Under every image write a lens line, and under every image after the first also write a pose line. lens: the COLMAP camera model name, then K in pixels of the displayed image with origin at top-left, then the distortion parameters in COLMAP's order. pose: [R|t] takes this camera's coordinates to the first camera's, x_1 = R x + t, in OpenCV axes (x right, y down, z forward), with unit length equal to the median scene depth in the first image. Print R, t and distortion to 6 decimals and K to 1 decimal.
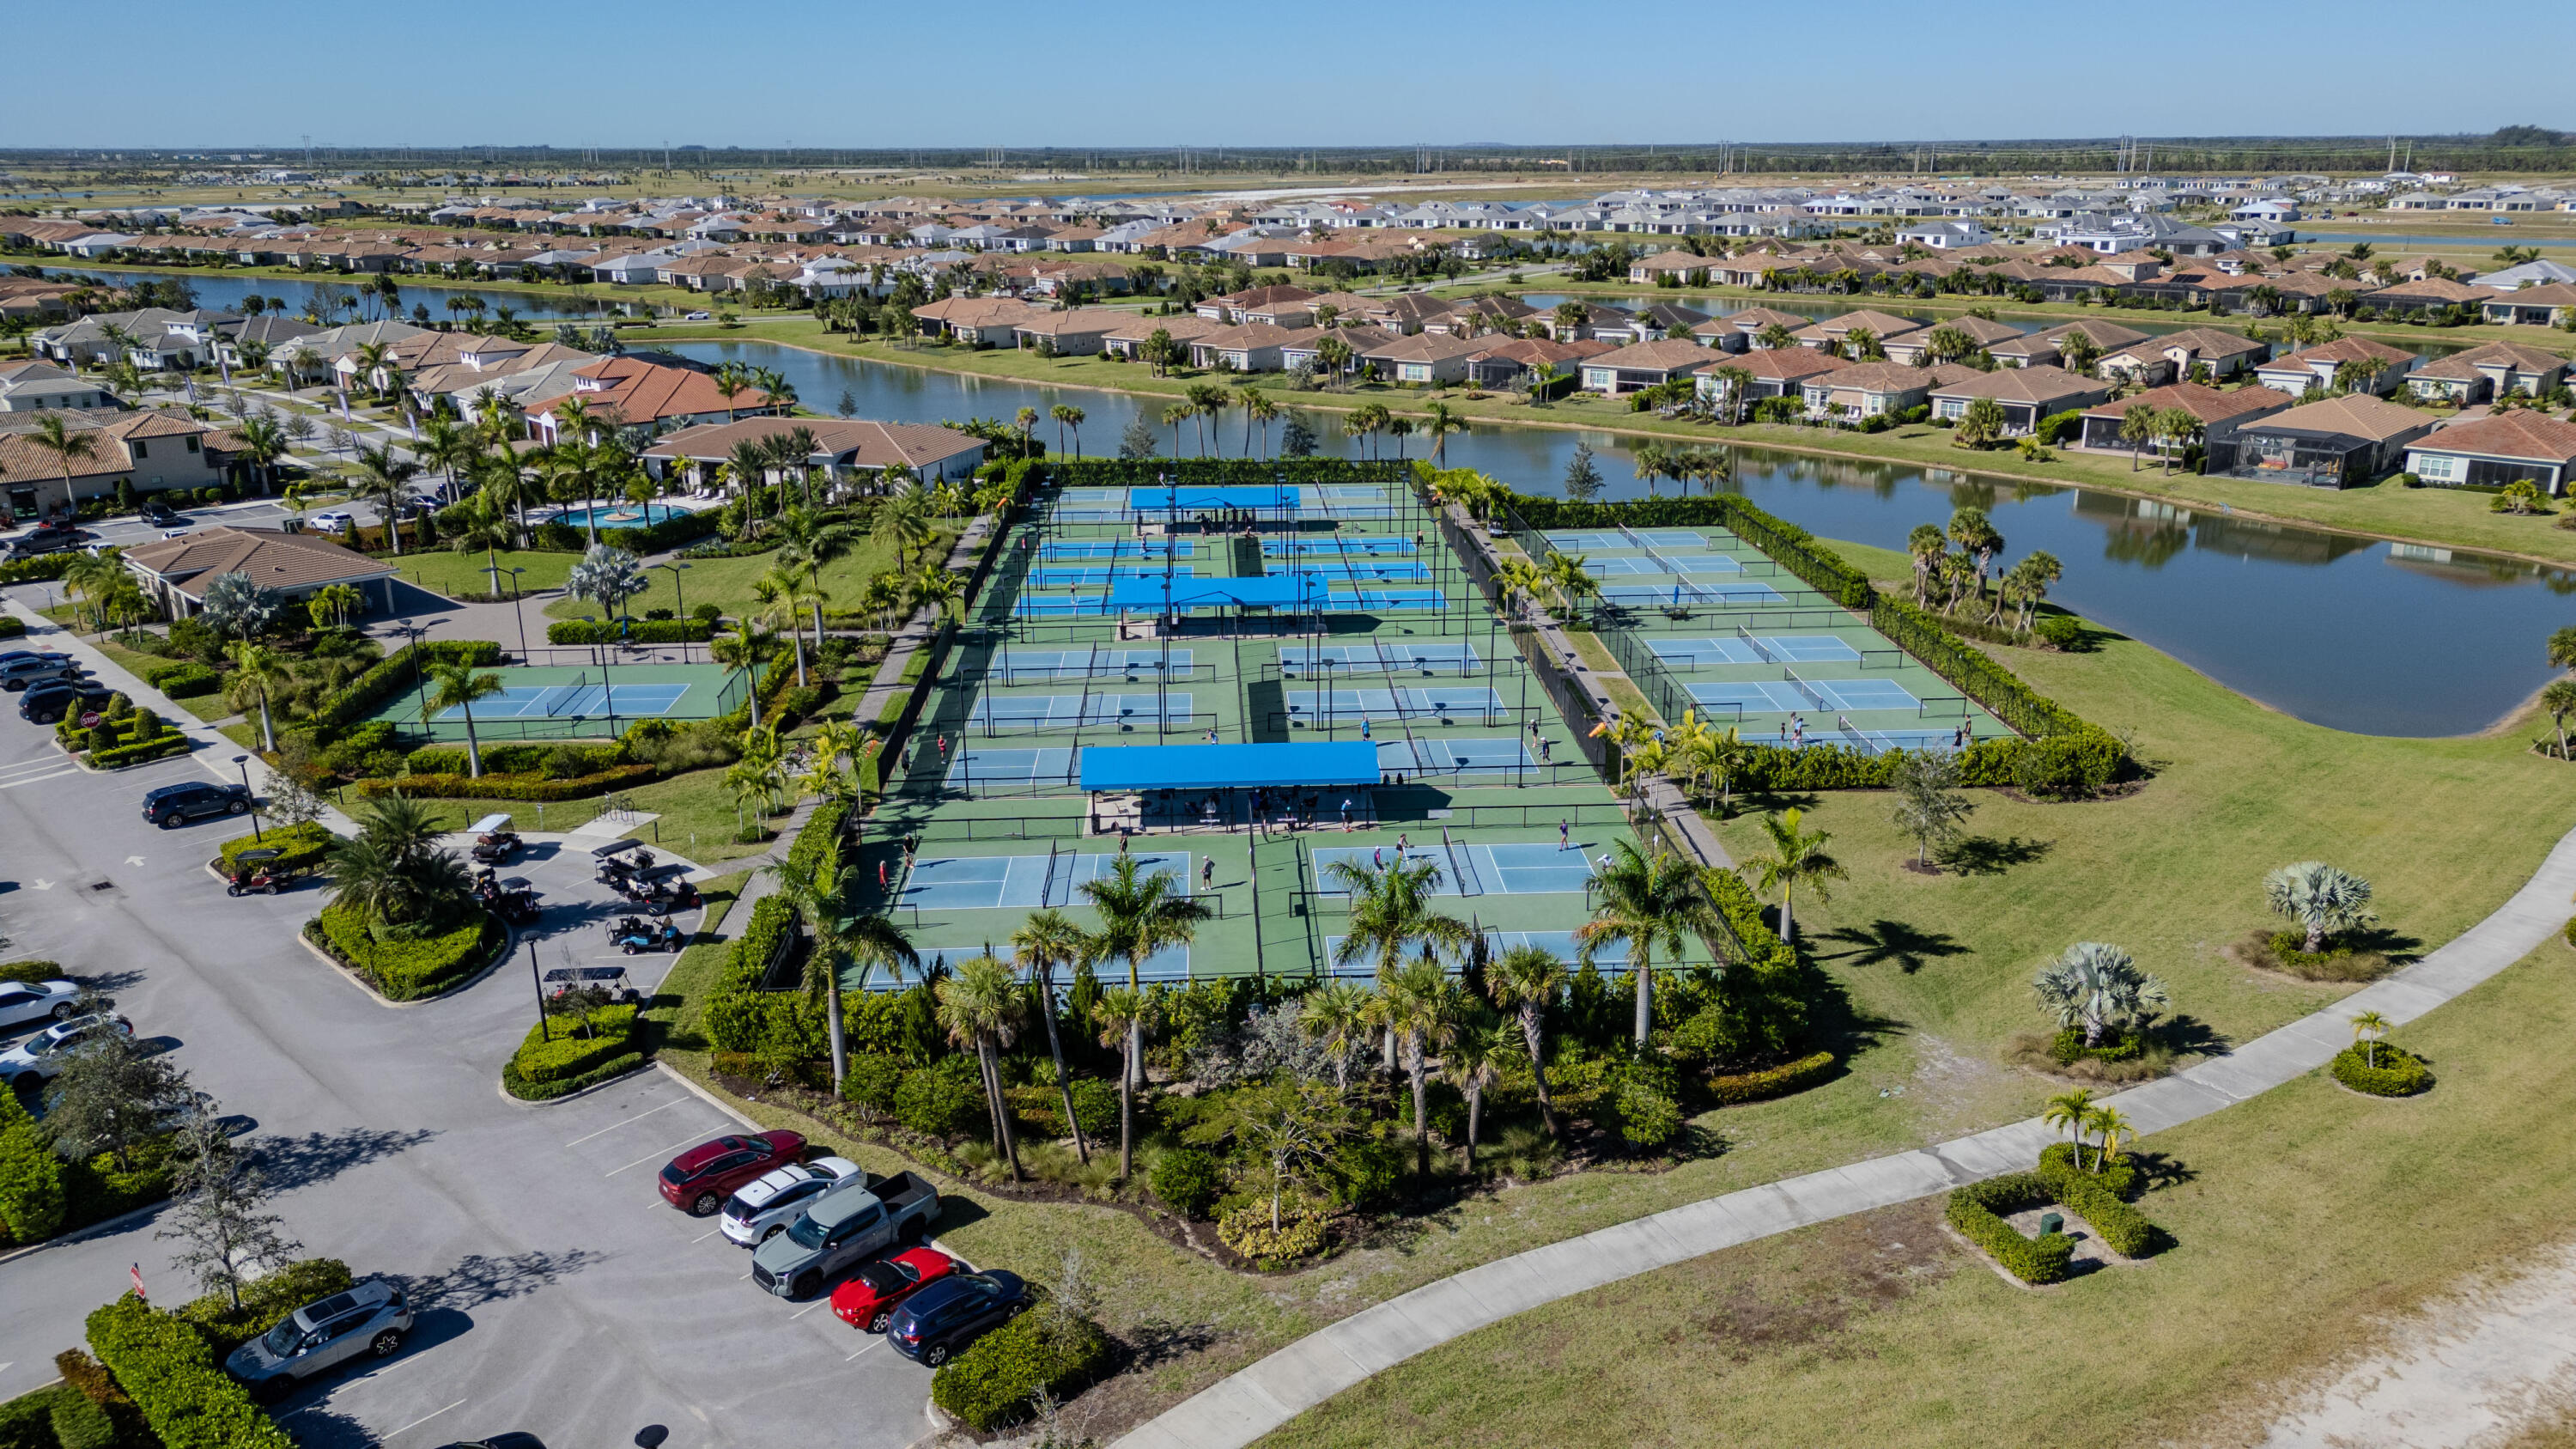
lens RADIAL K [[1883.5, 0, 1288.0], [0, 1883.5, 724.5], [0, 0, 1]] dist [0.064618, 0.000261]
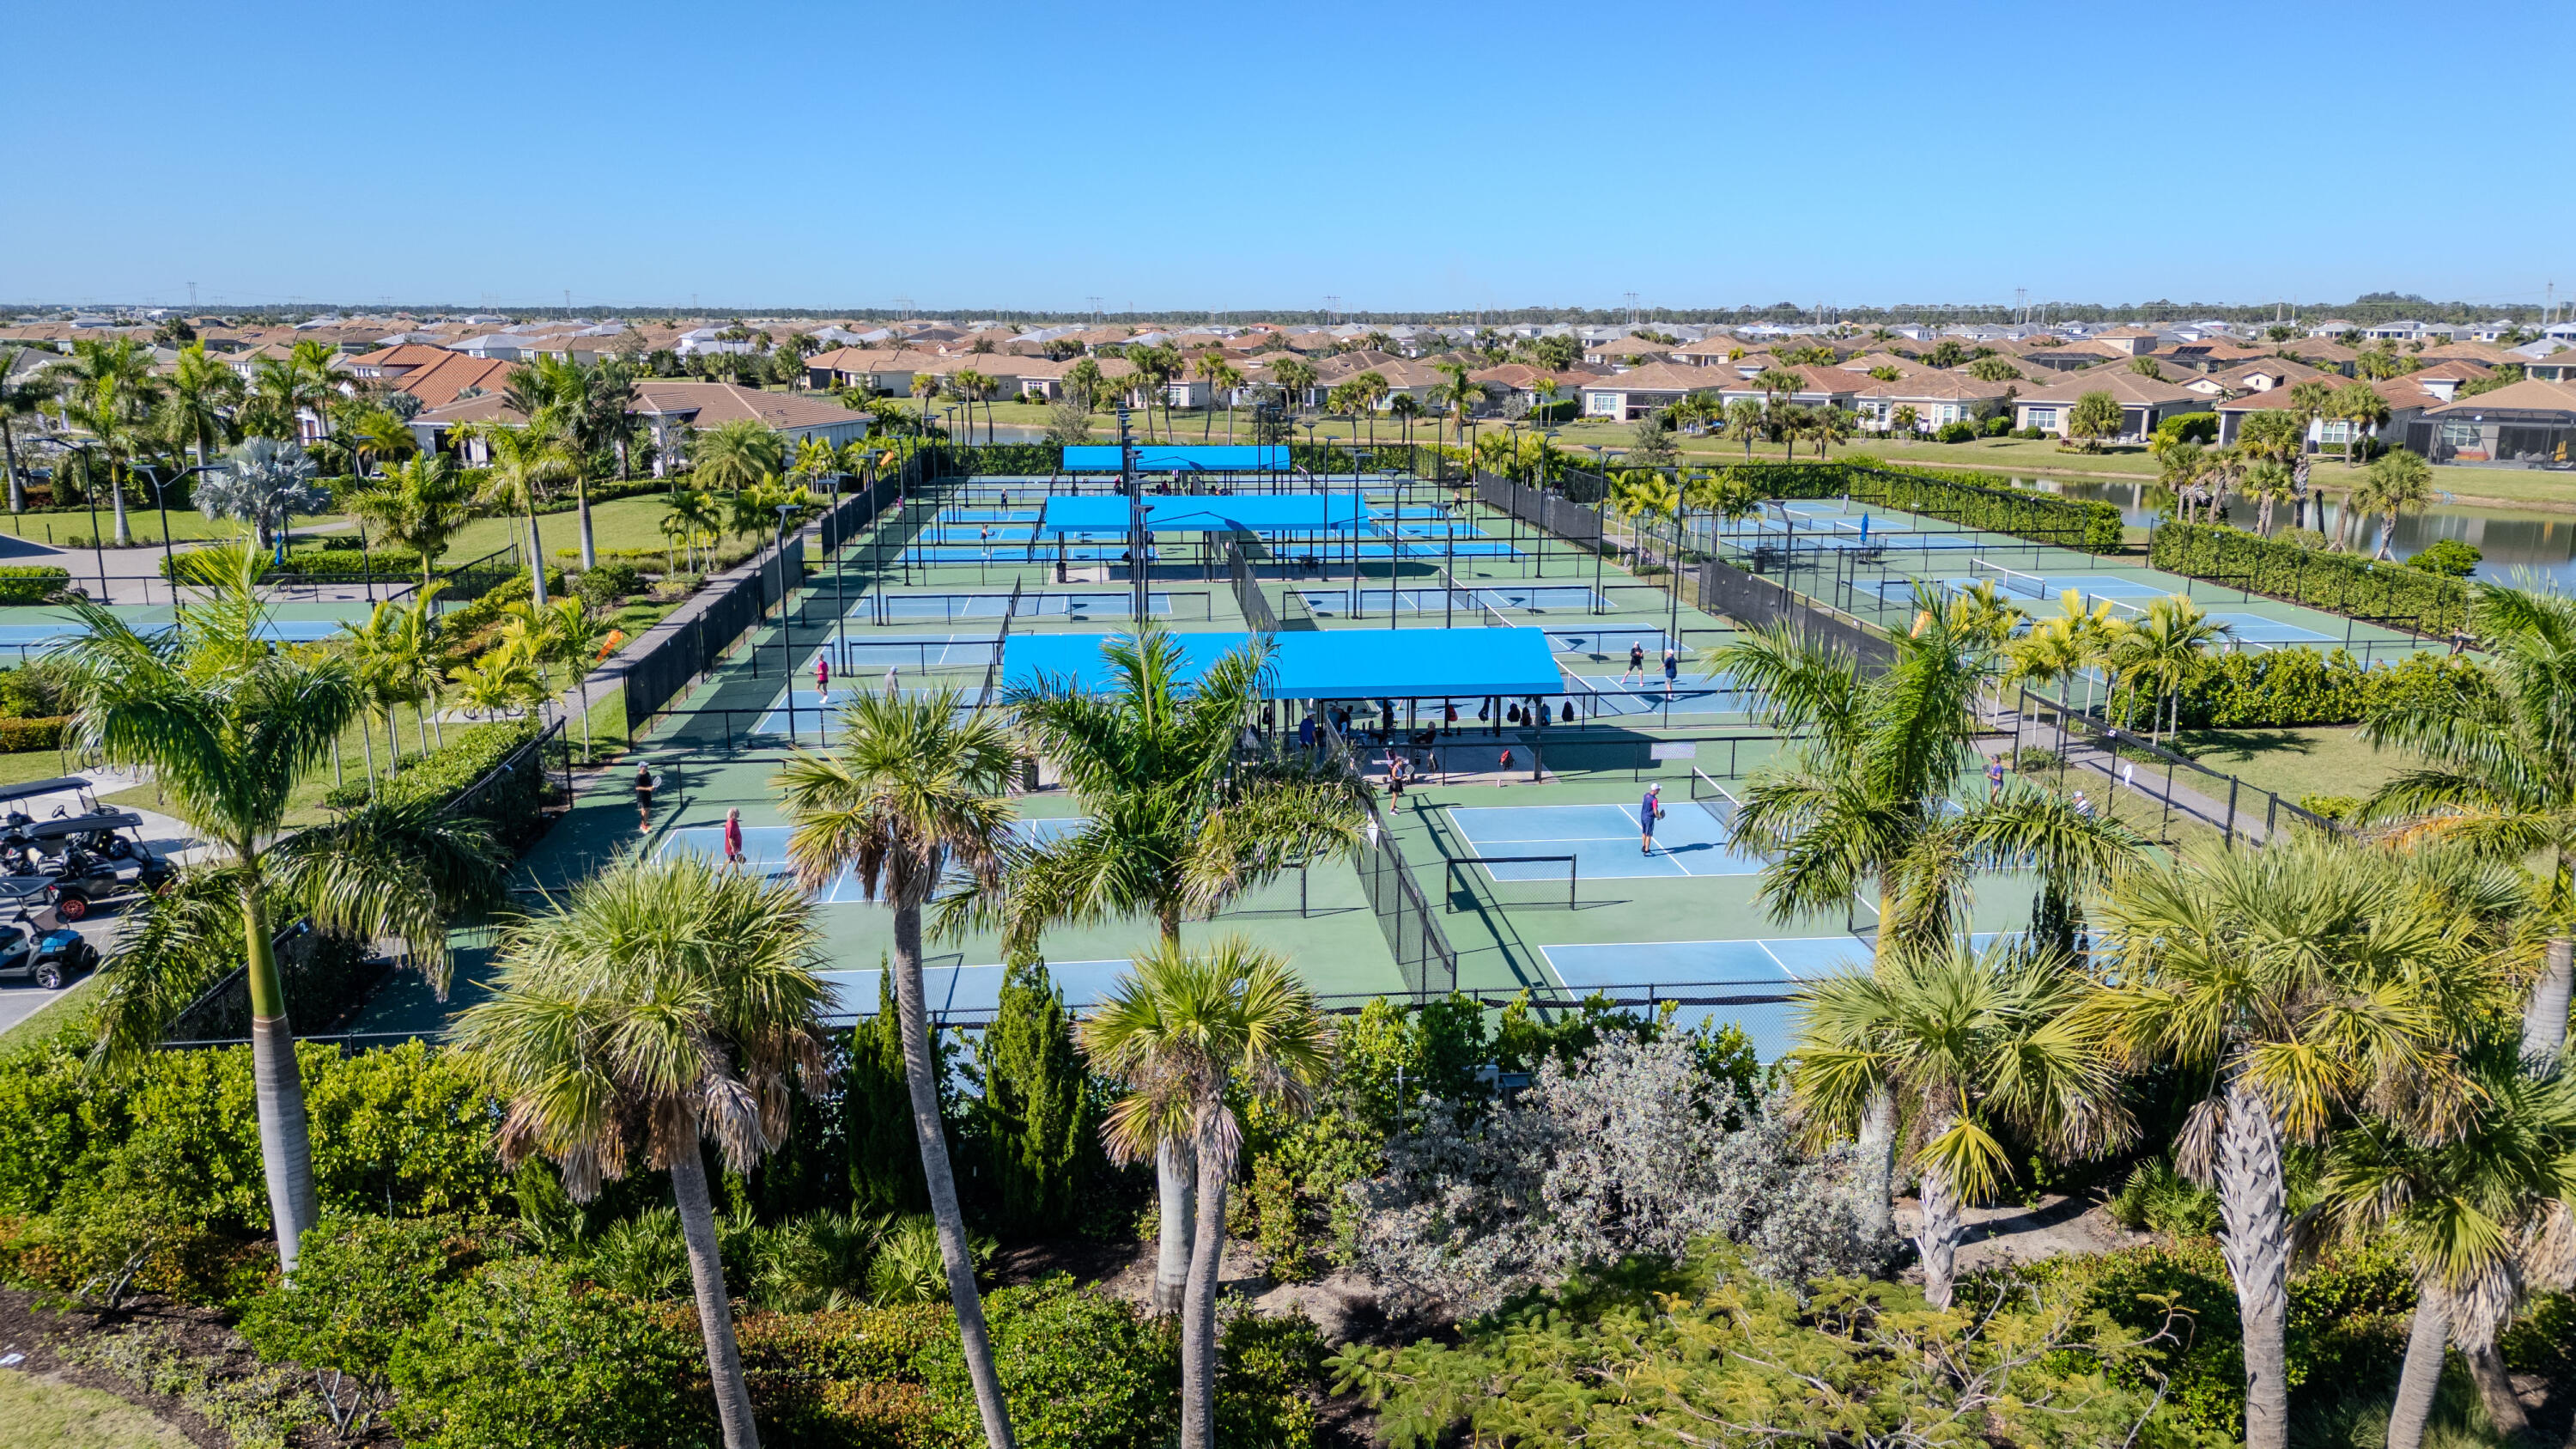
lens RADIAL K [[1811.5, 0, 1288.0], [0, 1811.5, 724.5], [0, 0, 1]] dist [0.029195, -0.000258]
pose [[0.998416, -0.001584, 0.056241, -0.041934], [0.006898, 0.995508, -0.094427, 0.063308], [-0.055839, 0.094666, 0.993942, 0.351400]]
